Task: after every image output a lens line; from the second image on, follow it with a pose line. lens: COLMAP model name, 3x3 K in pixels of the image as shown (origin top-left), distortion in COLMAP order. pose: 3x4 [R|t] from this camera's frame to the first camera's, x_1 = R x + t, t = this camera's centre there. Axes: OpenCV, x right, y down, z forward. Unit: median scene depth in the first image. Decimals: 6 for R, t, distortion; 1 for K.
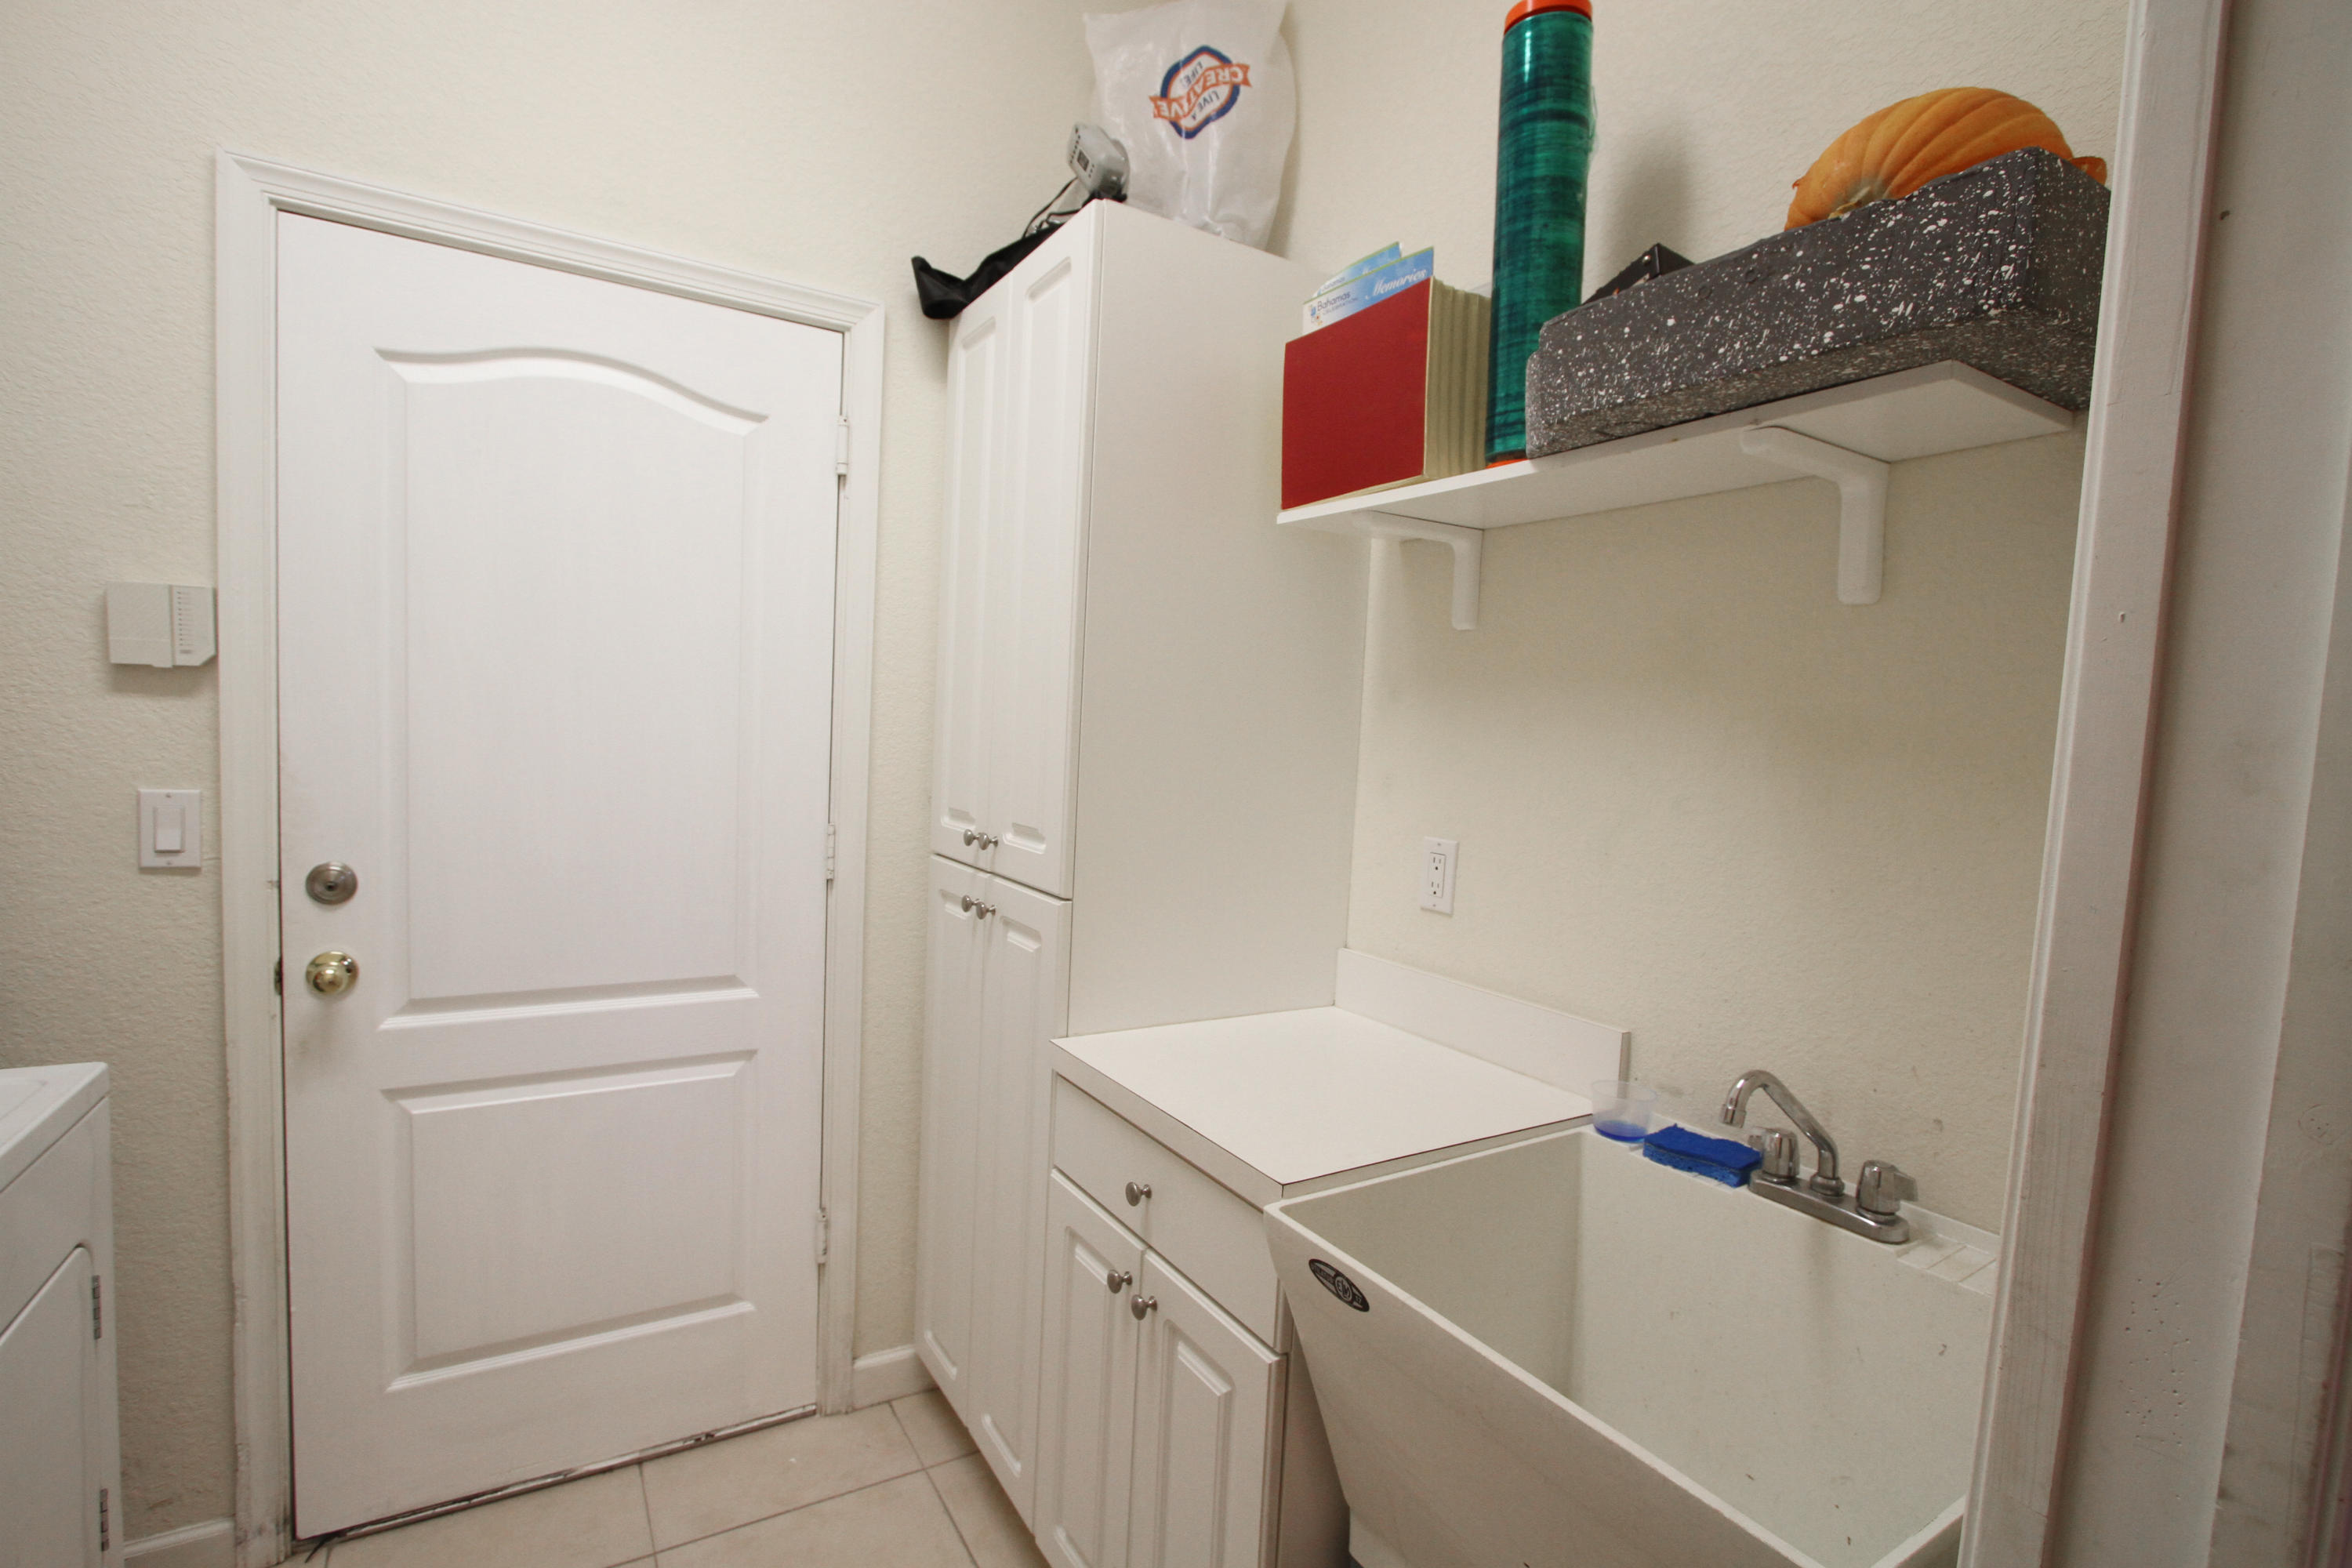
lens RADIAL K [[1083.7, 0, 1185.4], [0, 1083.7, 799.0], [0, 0, 1]] dist [-0.020006, 0.002713]
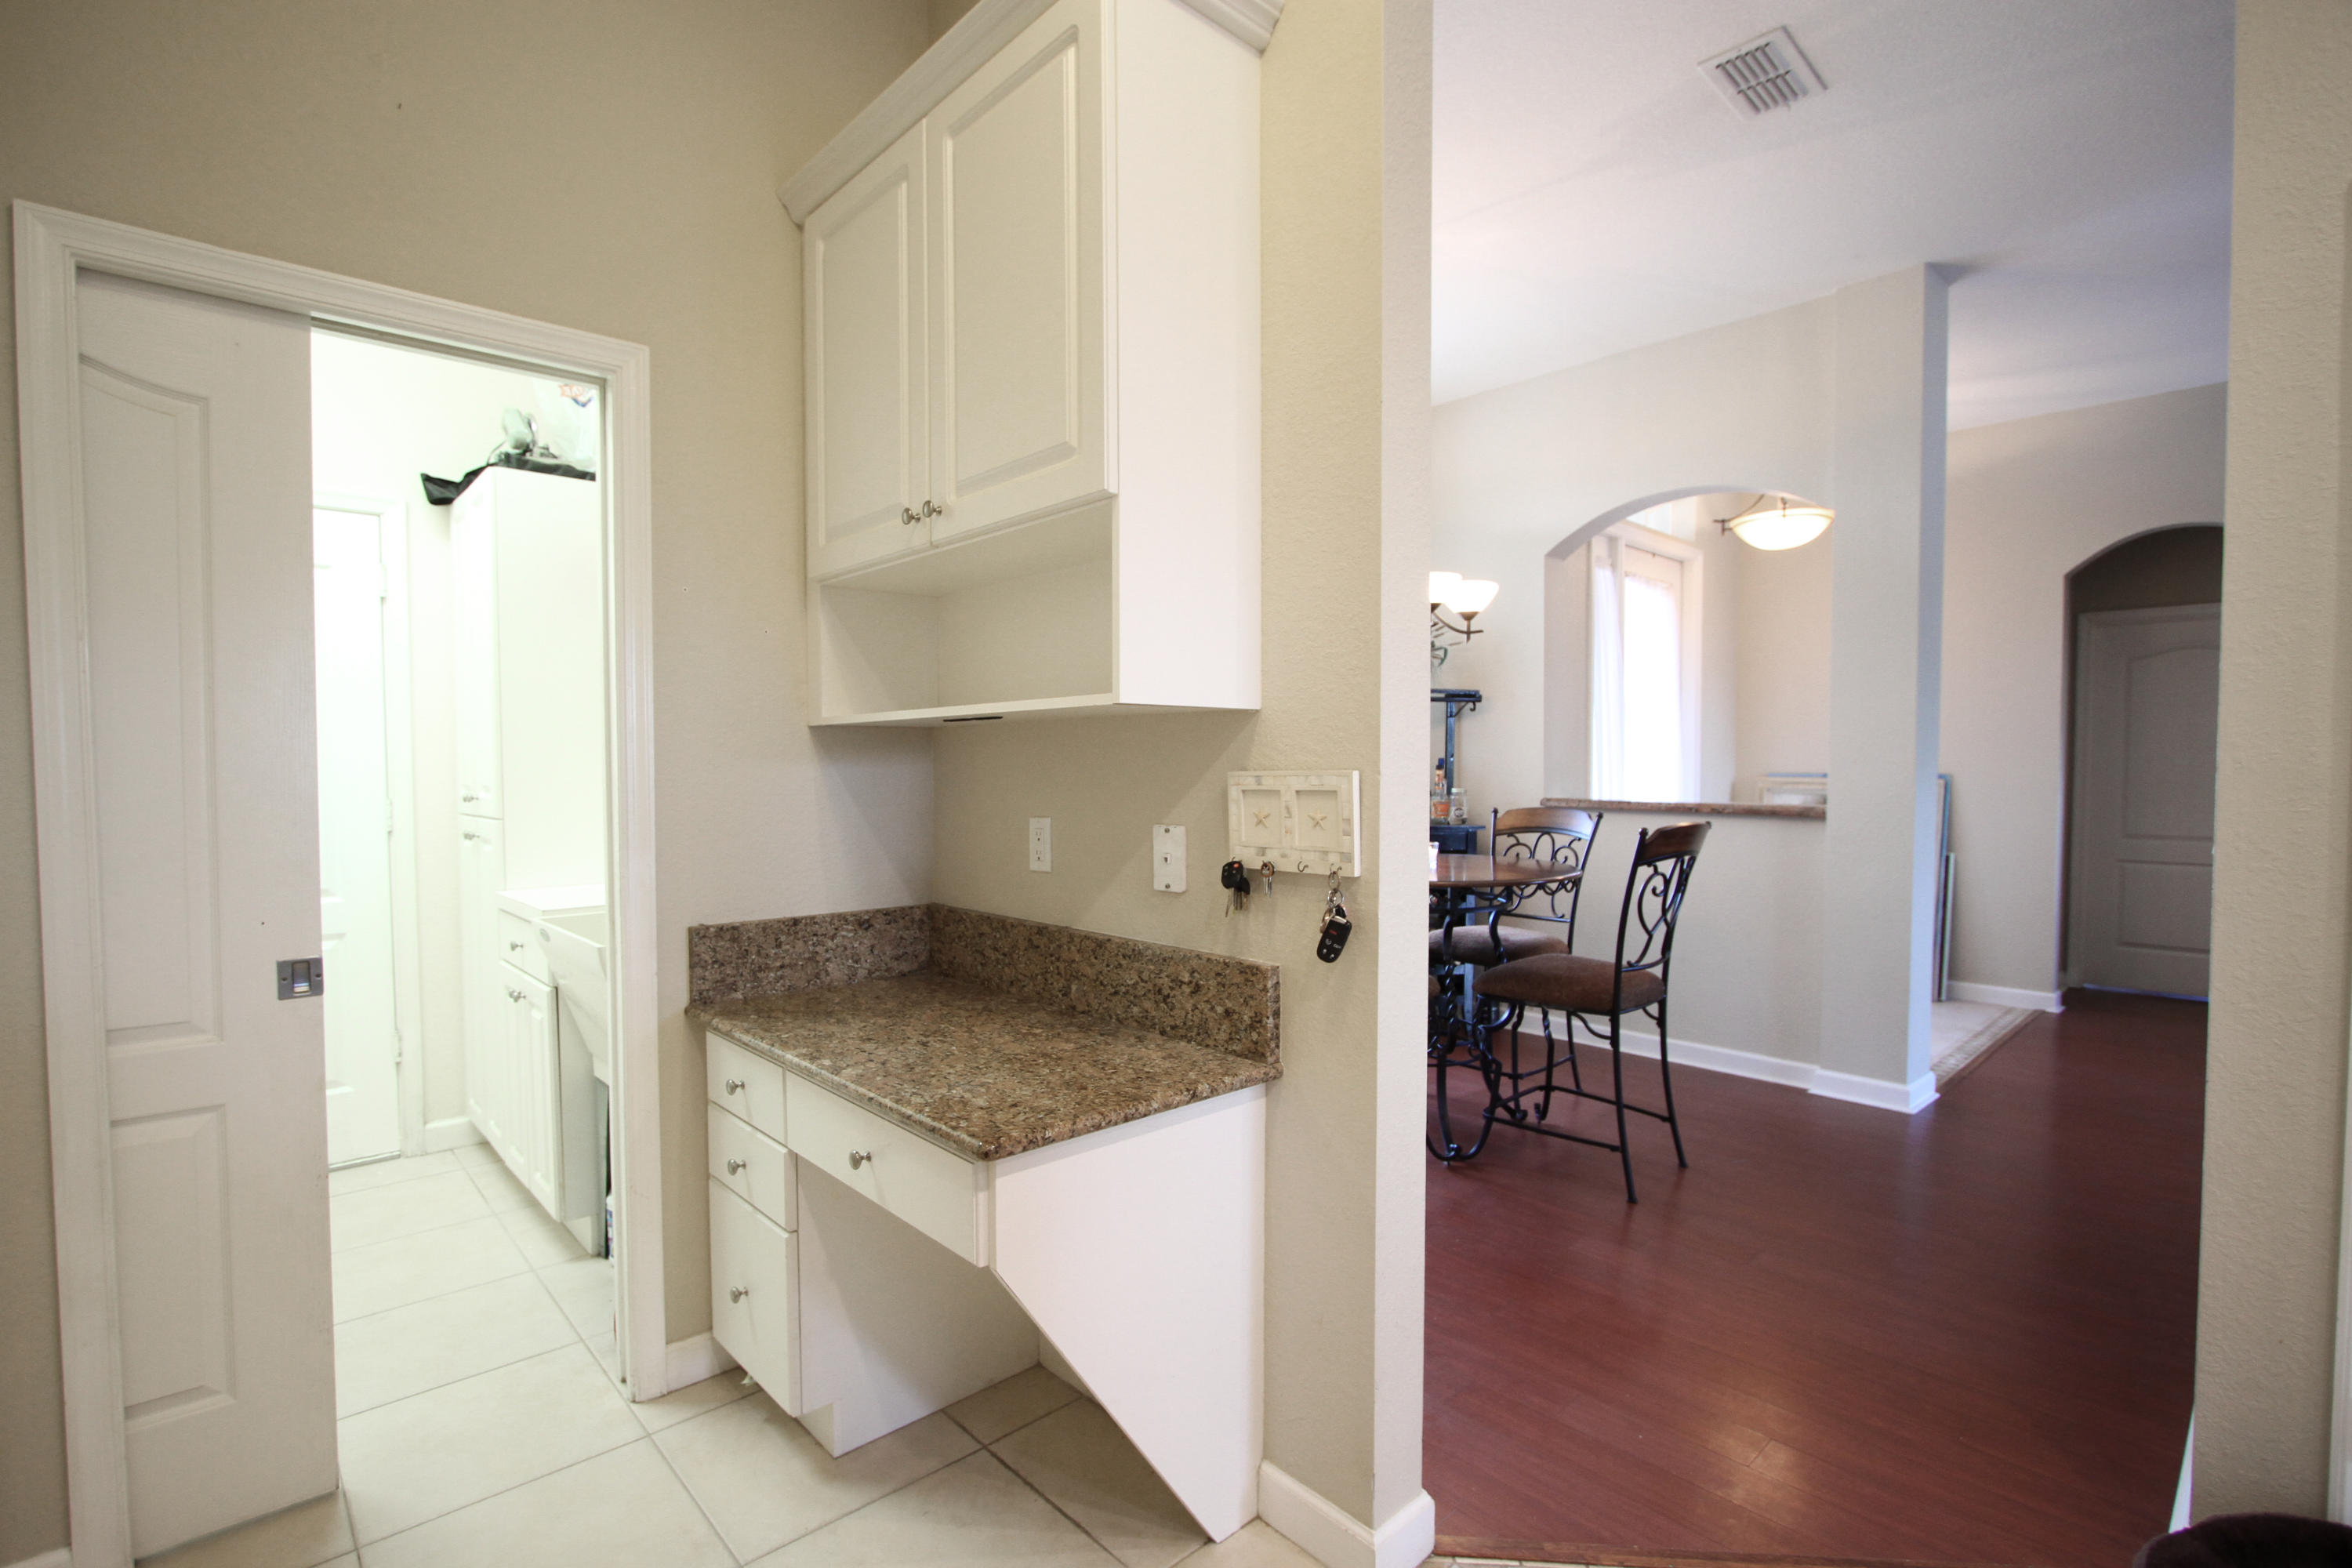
lens RADIAL K [[1083.7, 0, 1166.9], [0, 1083.7, 780.1], [0, 0, 1]] dist [-0.020006, 0.002713]
pose [[0.978768, -0.060080, 0.195968, 0.546318], [0.065206, 0.997675, -0.019803, 0.107847], [-0.194323, 0.032160, 0.980410, -0.903387]]
